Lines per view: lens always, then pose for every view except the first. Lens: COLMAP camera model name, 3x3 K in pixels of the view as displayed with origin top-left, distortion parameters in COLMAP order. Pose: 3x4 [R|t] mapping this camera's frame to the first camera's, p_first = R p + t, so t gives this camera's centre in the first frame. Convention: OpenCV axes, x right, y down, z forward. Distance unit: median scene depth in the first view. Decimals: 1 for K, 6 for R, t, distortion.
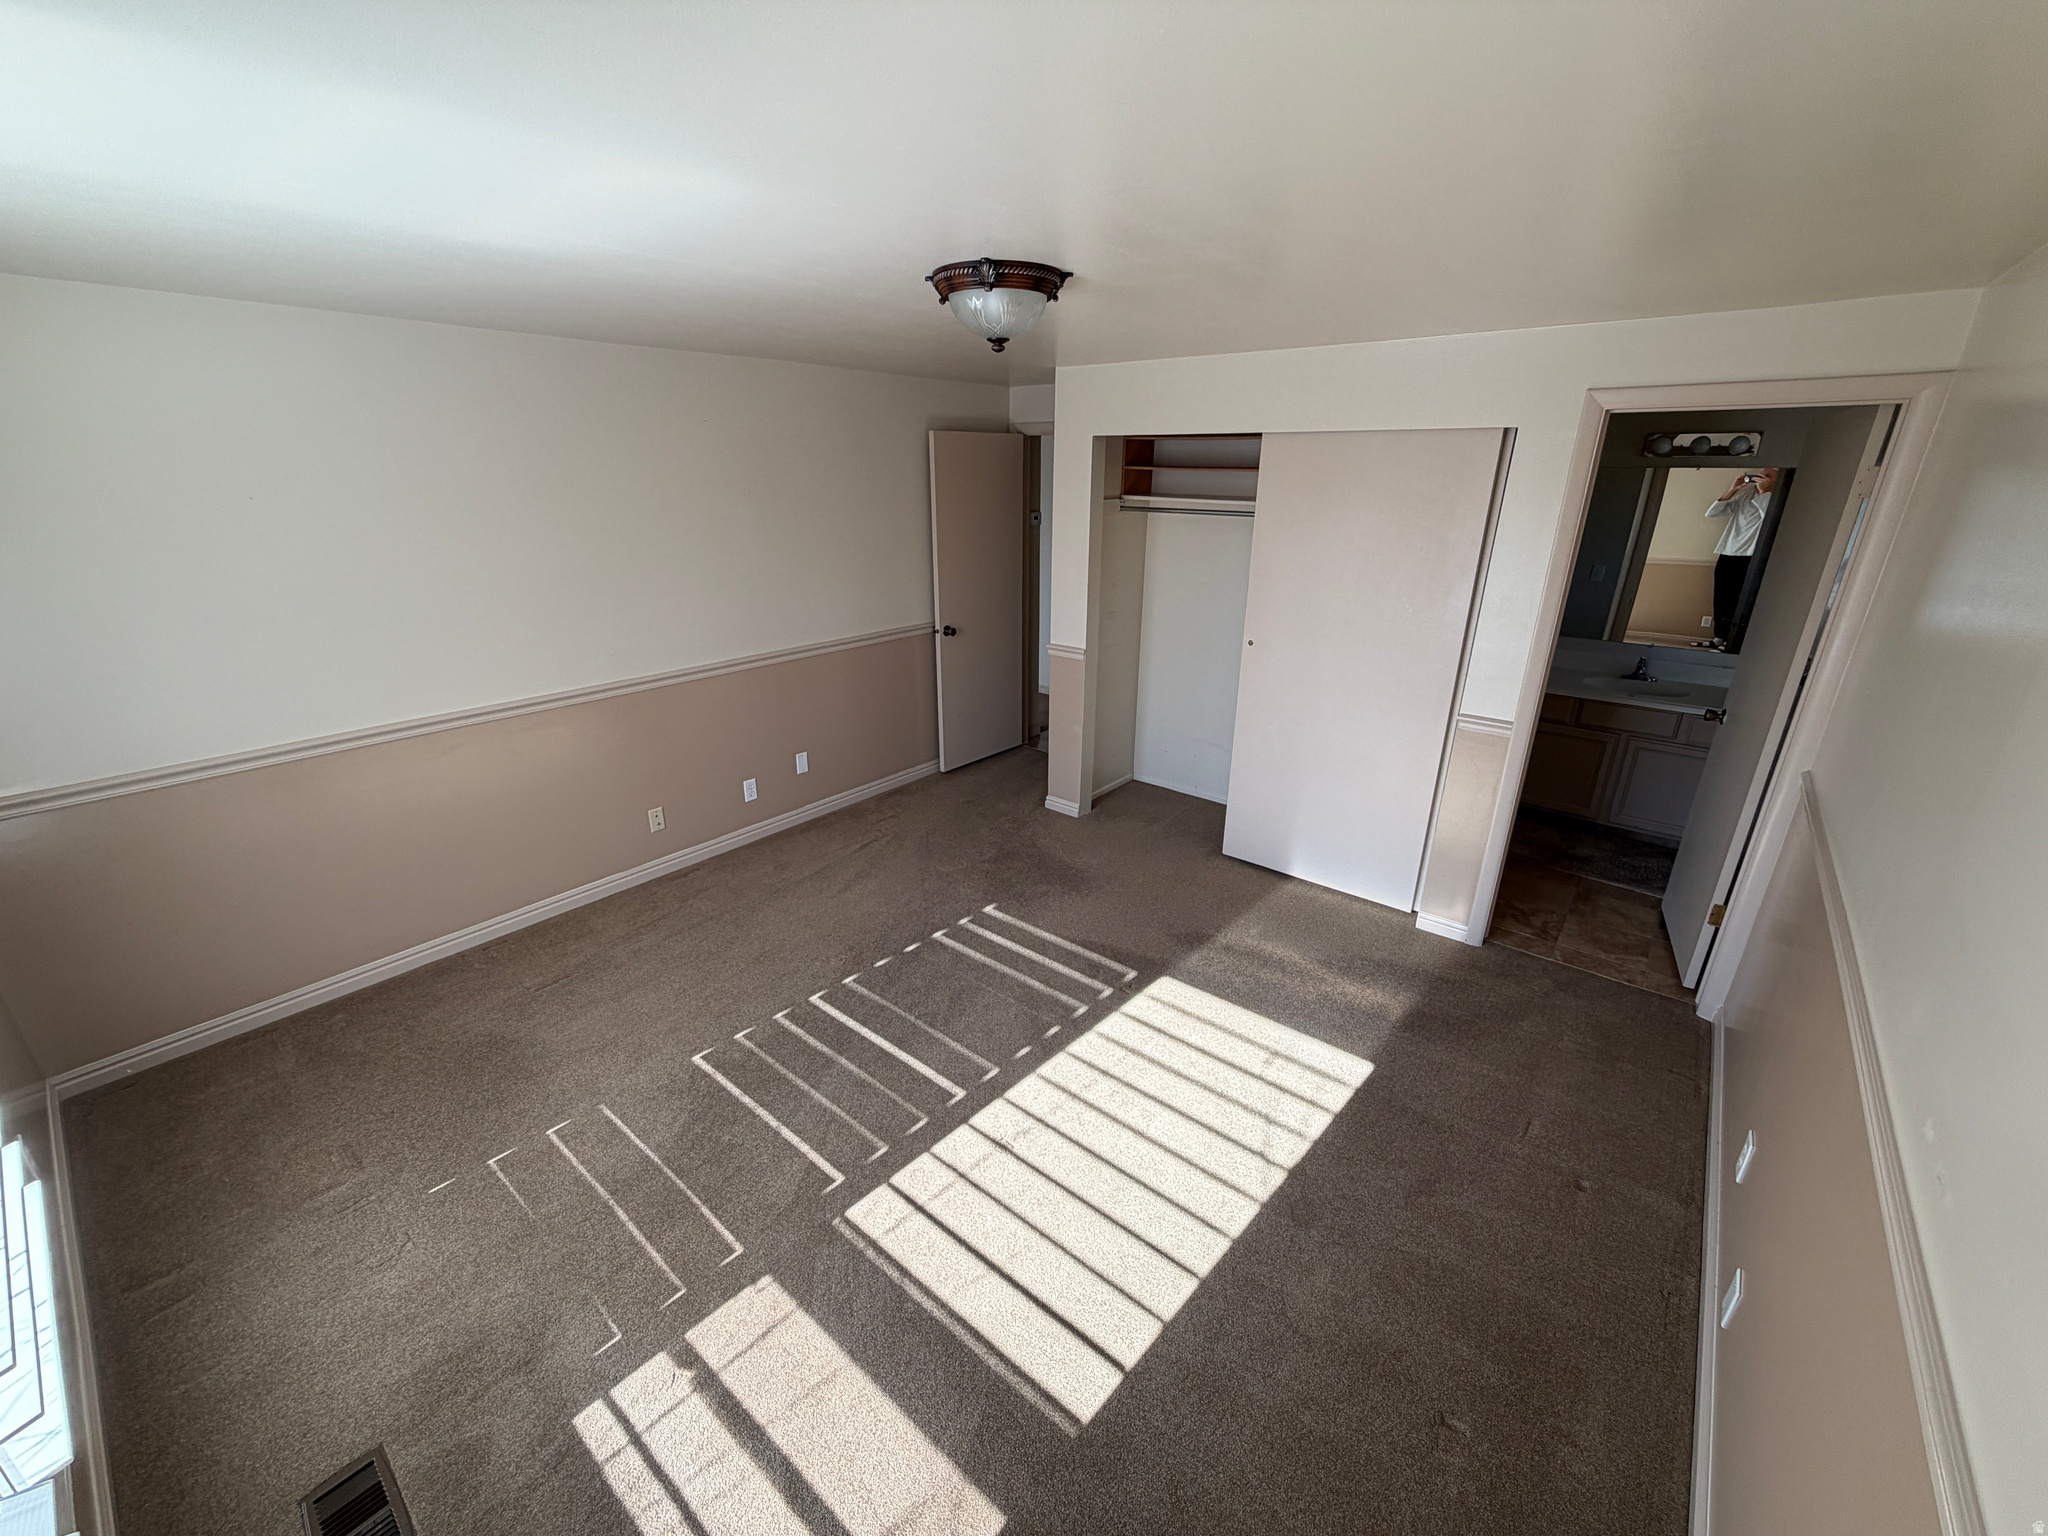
lens RADIAL K [[812.6, 0, 1023.1], [0, 812.6, 769.6], [0, 0, 1]] dist [-0.002949, 0.000266]
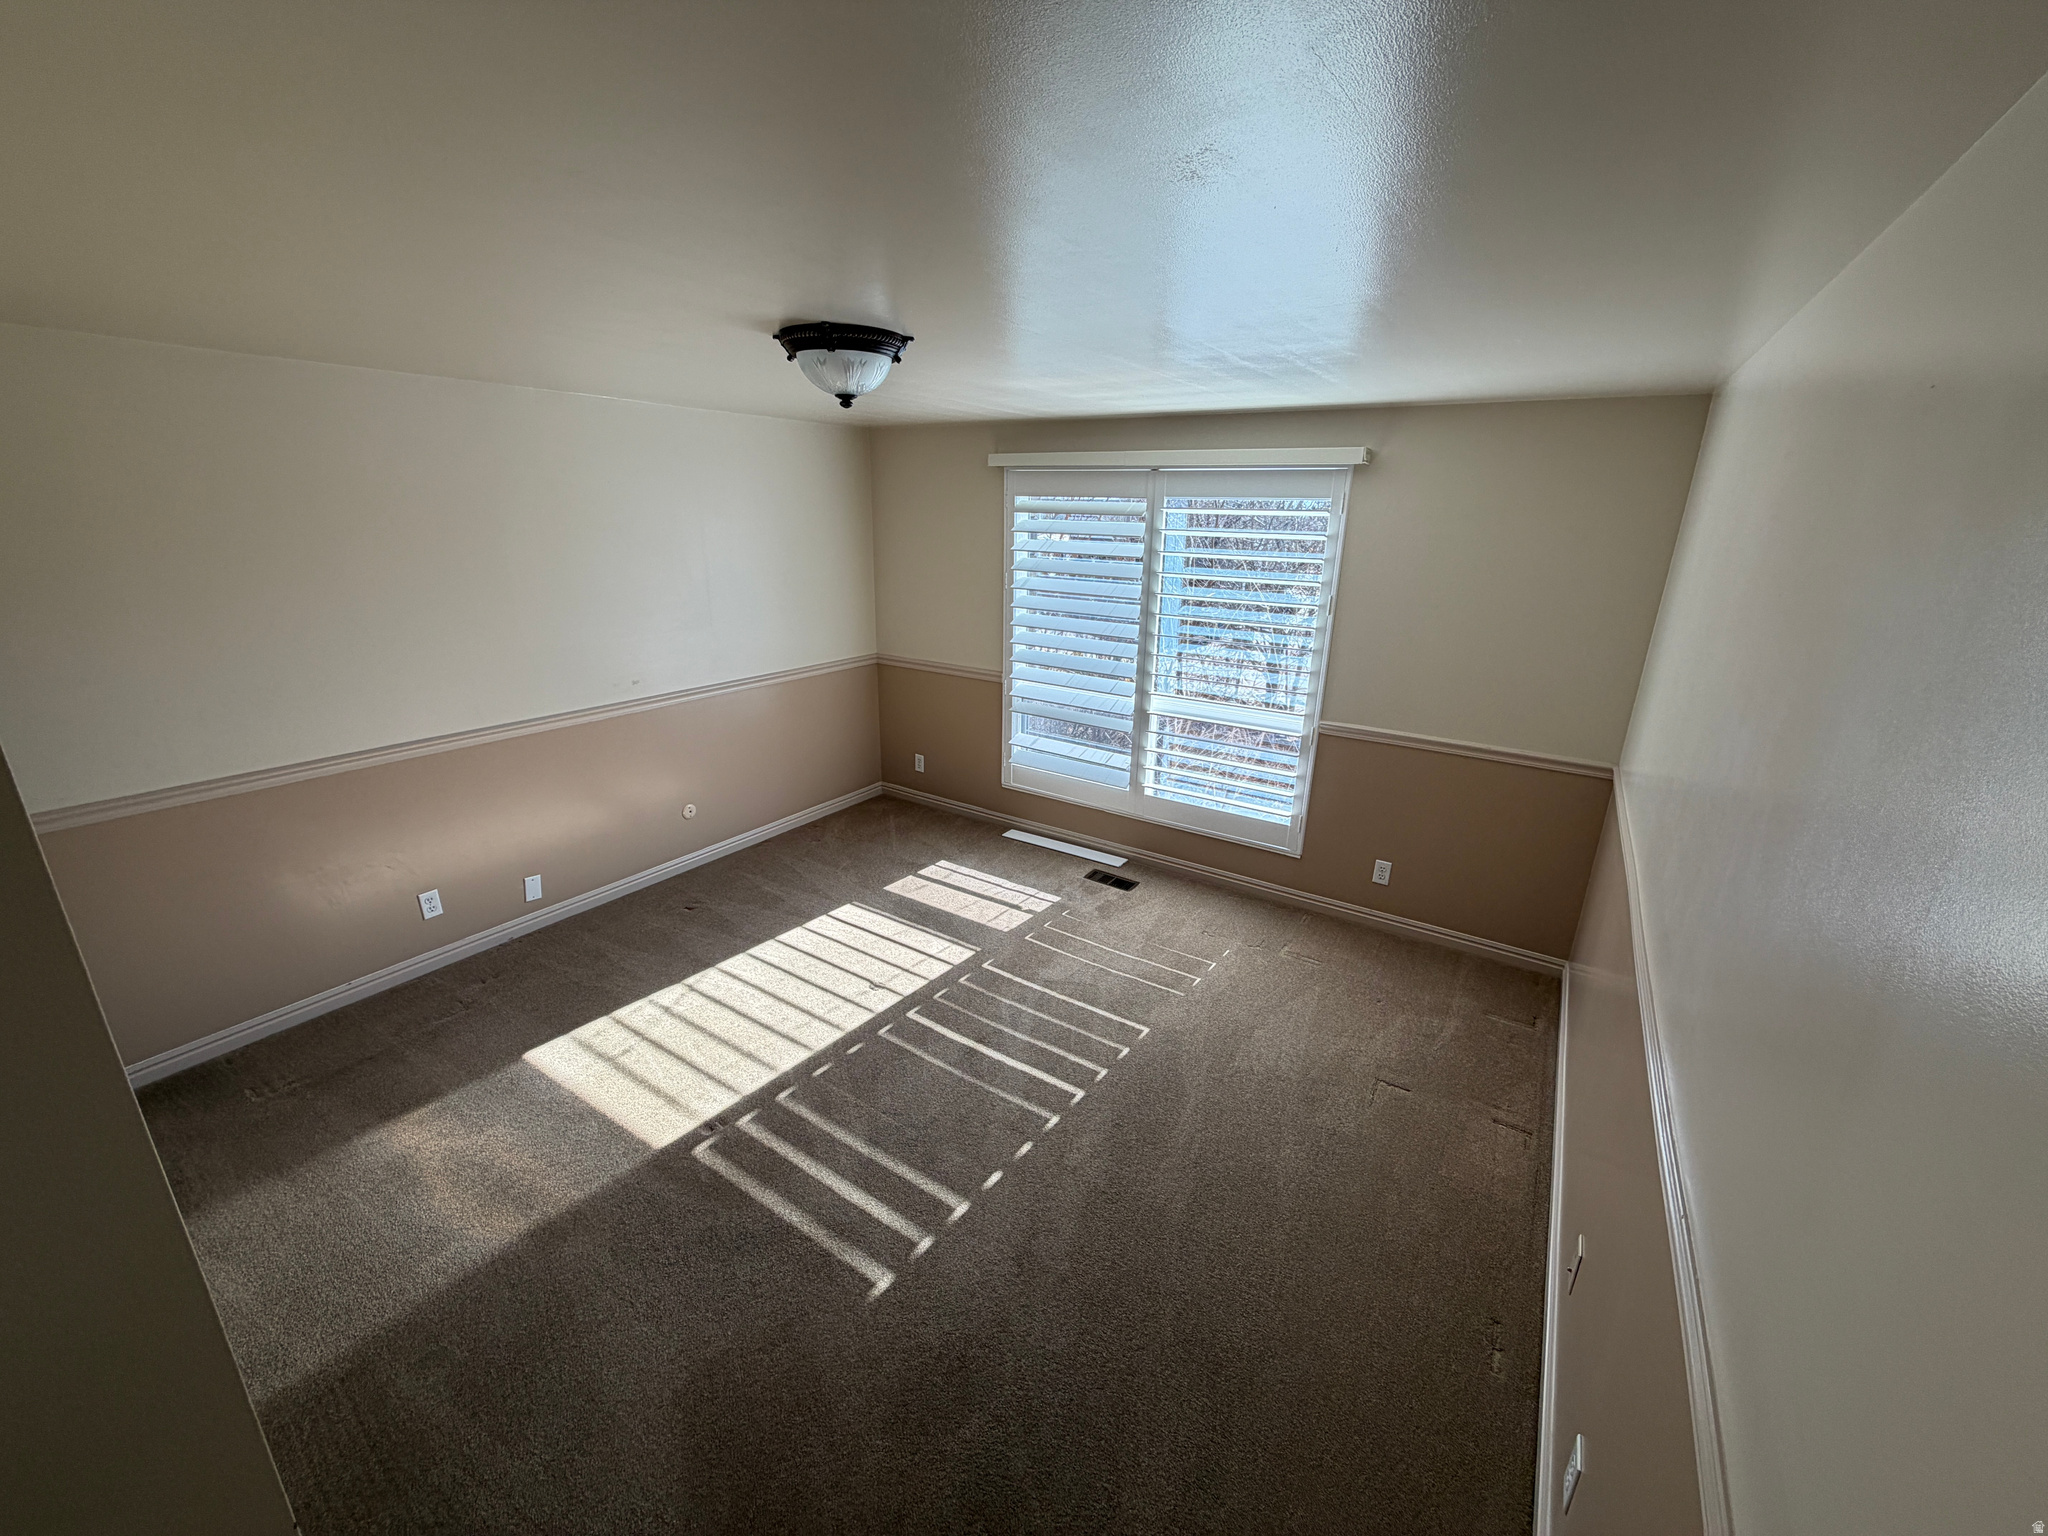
lens RADIAL K [[812.6, 0, 1023.1], [0, 812.6, 766.7], [0, 0, 1]] dist [-0.002949, 0.000266]
pose [[-0.994049, 0.015229, -0.107867, -0.120192], [-0.054222, 0.789647, 0.611160, -0.665388], [0.094484, 0.613372, -0.784122, 1.766117]]
